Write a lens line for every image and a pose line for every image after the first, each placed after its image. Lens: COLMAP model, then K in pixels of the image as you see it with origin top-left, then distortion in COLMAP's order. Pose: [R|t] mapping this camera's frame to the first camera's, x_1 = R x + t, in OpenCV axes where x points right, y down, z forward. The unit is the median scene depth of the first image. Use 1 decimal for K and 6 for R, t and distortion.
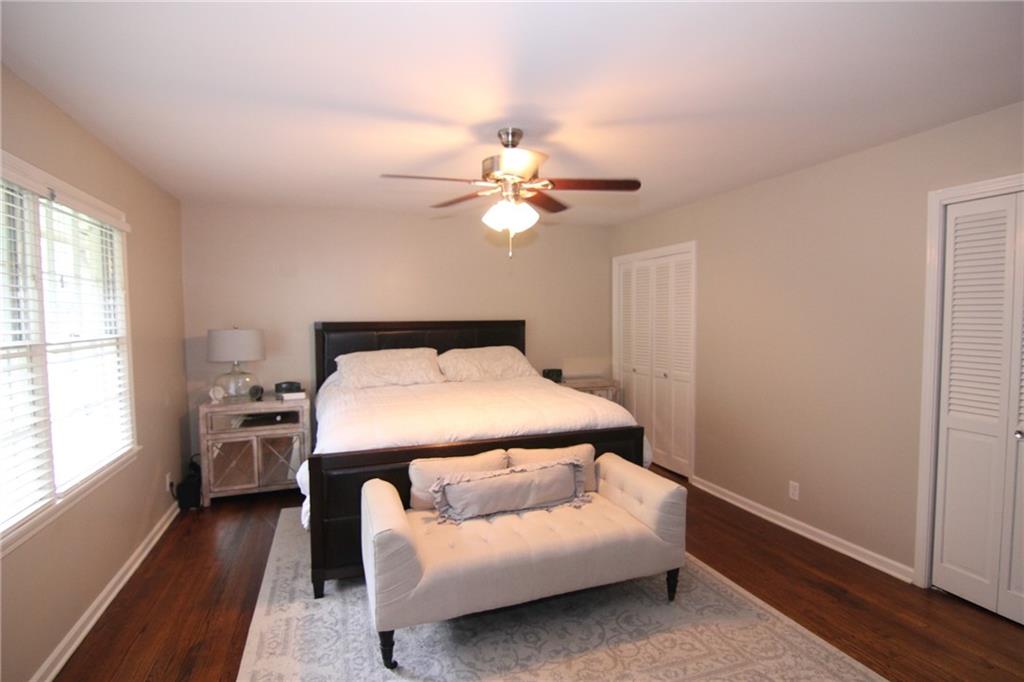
lens RADIAL K [[516.5, 0, 515.5], [0, 516.5, 341.1], [0, 0, 1]] dist [-0.012698, 0.000520]
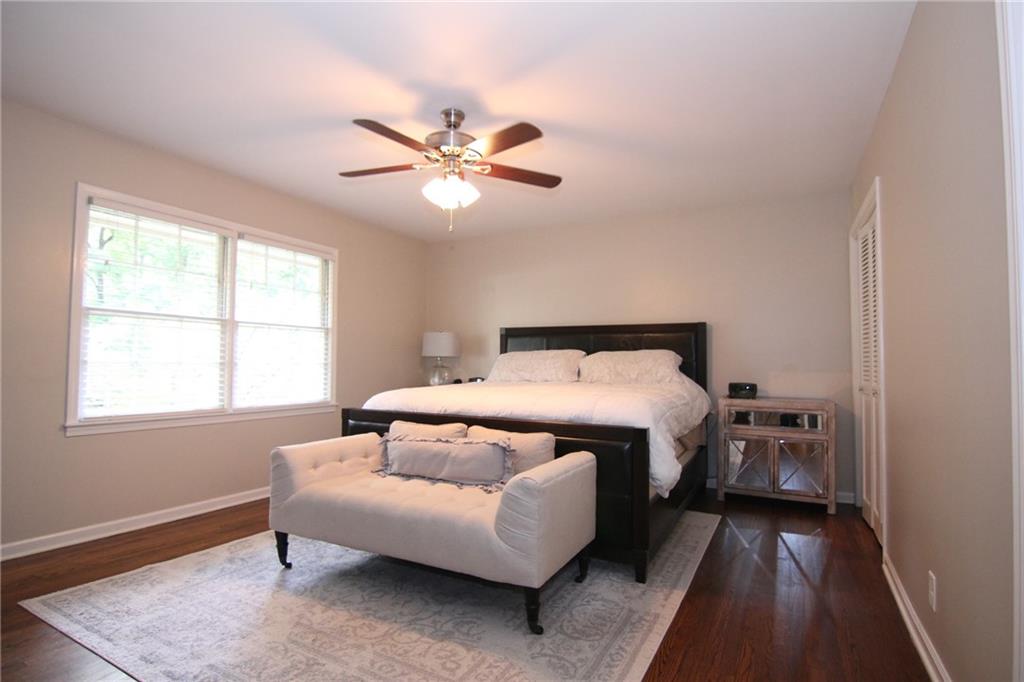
lens RADIAL K [[516.5, 0, 516.0], [0, 516.5, 343.9], [0, 0, 1]] dist [-0.012698, 0.000520]
pose [[0.674851, -0.016782, -0.737763, 0.834868], [-0.047172, 0.996716, -0.065823, 0.125354], [0.736444, 0.079222, 0.671843, 0.423072]]
